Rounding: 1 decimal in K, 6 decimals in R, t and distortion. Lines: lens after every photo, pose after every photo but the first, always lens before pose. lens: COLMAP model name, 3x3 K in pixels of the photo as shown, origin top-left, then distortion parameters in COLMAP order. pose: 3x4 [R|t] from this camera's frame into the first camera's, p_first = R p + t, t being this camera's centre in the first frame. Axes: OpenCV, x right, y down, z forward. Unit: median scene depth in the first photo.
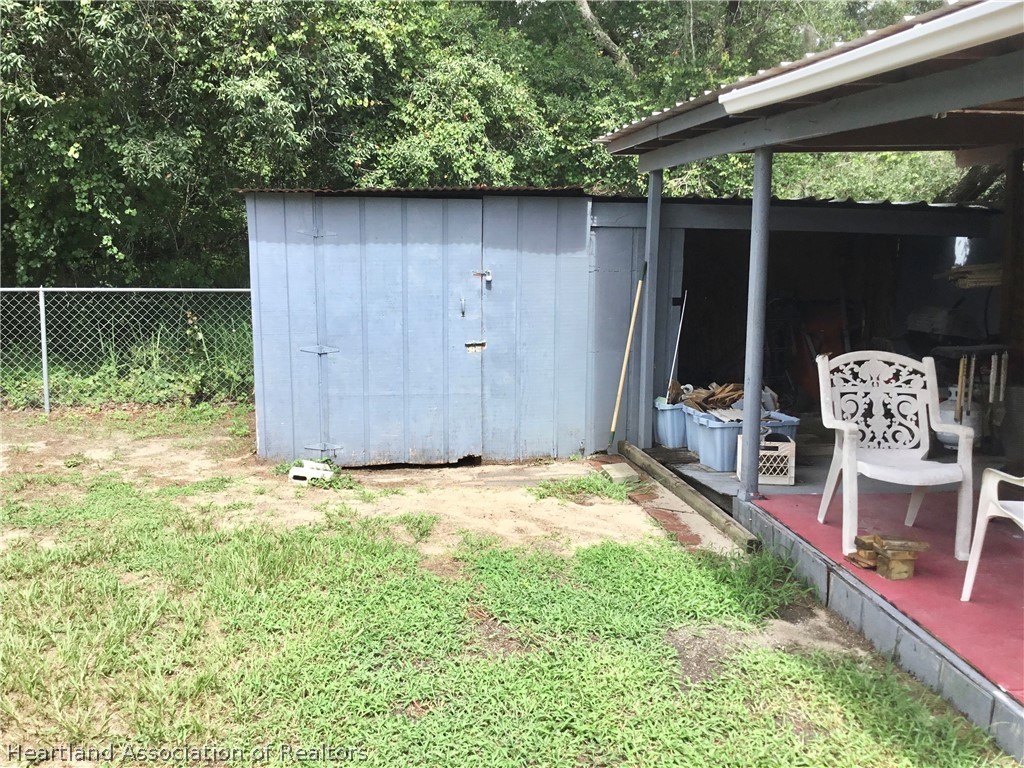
lens RADIAL K [[910.8, 0, 516.3], [0, 910.8, 380.3], [0, 0, 1]] dist [0.015015, -0.038318]
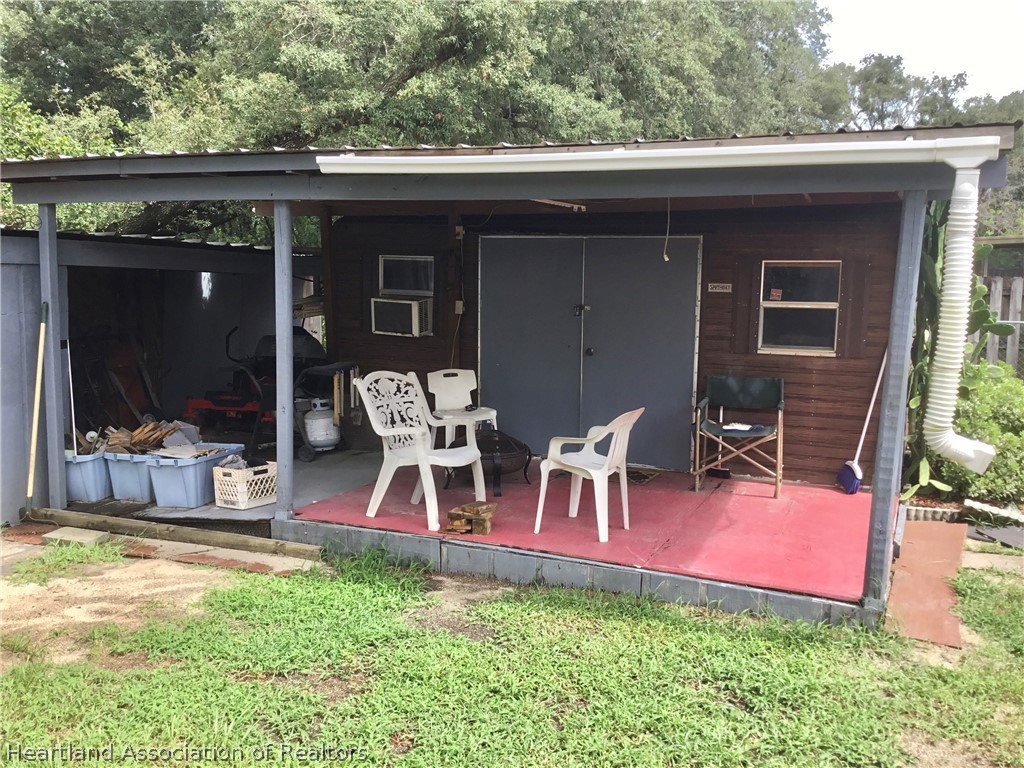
lens RADIAL K [[910.8, 0, 519.9], [0, 910.8, 385.5], [0, 0, 1]] dist [0.015015, -0.038318]
pose [[0.501445, -0.103155, 0.859018, -0.519295], [0.124179, 0.991168, 0.046535, -0.042048], [-0.856231, 0.083337, 0.509826, 0.190707]]
